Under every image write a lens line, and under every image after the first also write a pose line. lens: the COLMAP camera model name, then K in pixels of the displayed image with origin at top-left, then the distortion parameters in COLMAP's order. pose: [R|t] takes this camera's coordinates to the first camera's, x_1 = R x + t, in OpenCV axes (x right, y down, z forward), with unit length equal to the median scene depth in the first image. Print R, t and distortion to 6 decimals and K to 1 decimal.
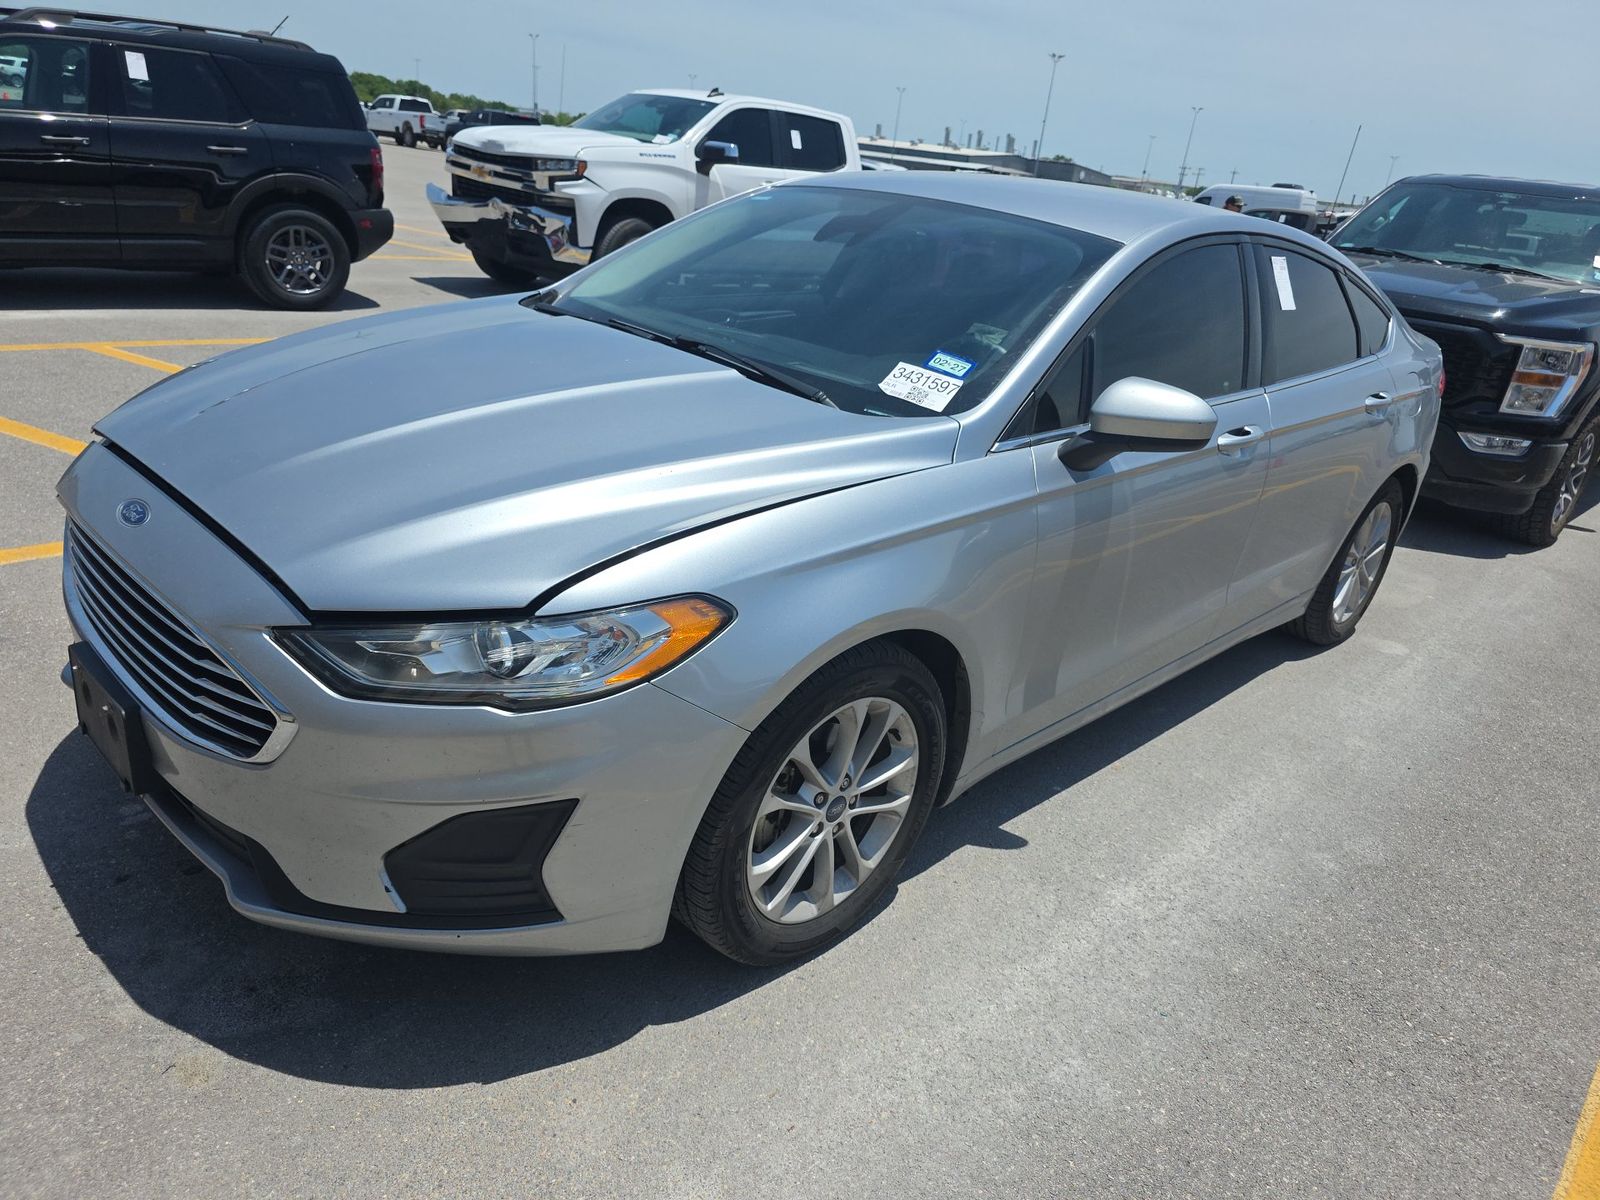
lens RADIAL K [[1060.7, 0, 800.0], [0, 1060.7, 600.0], [0, 0, 1]] dist [0.023290, -0.002242]
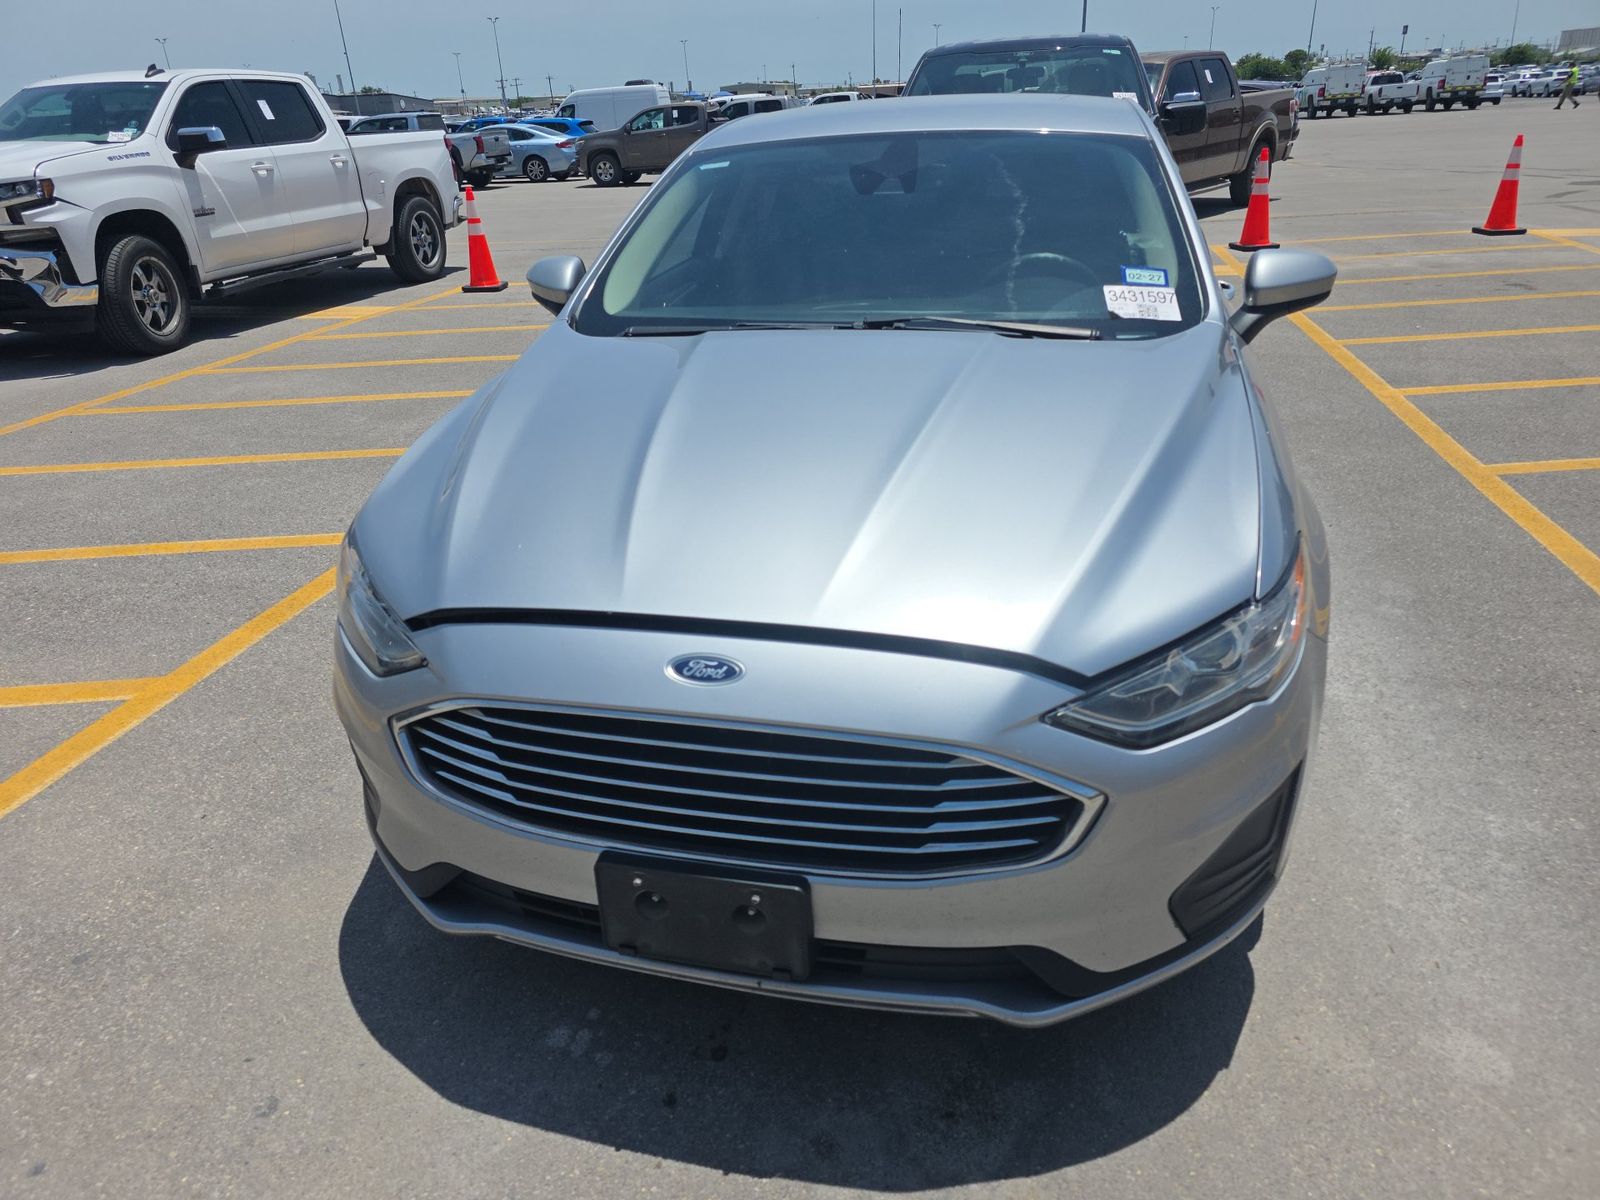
lens RADIAL K [[1070.0, 0, 800.0], [0, 1070.0, 600.0], [0, 0, 1]] dist [0.005737, 0.000233]
pose [[0.860903, -0.342791, 0.375951, -0.125568], [0.320013, 0.939309, 0.123652, -0.030923], [-0.395521, 0.013857, 0.918352, 0.032669]]
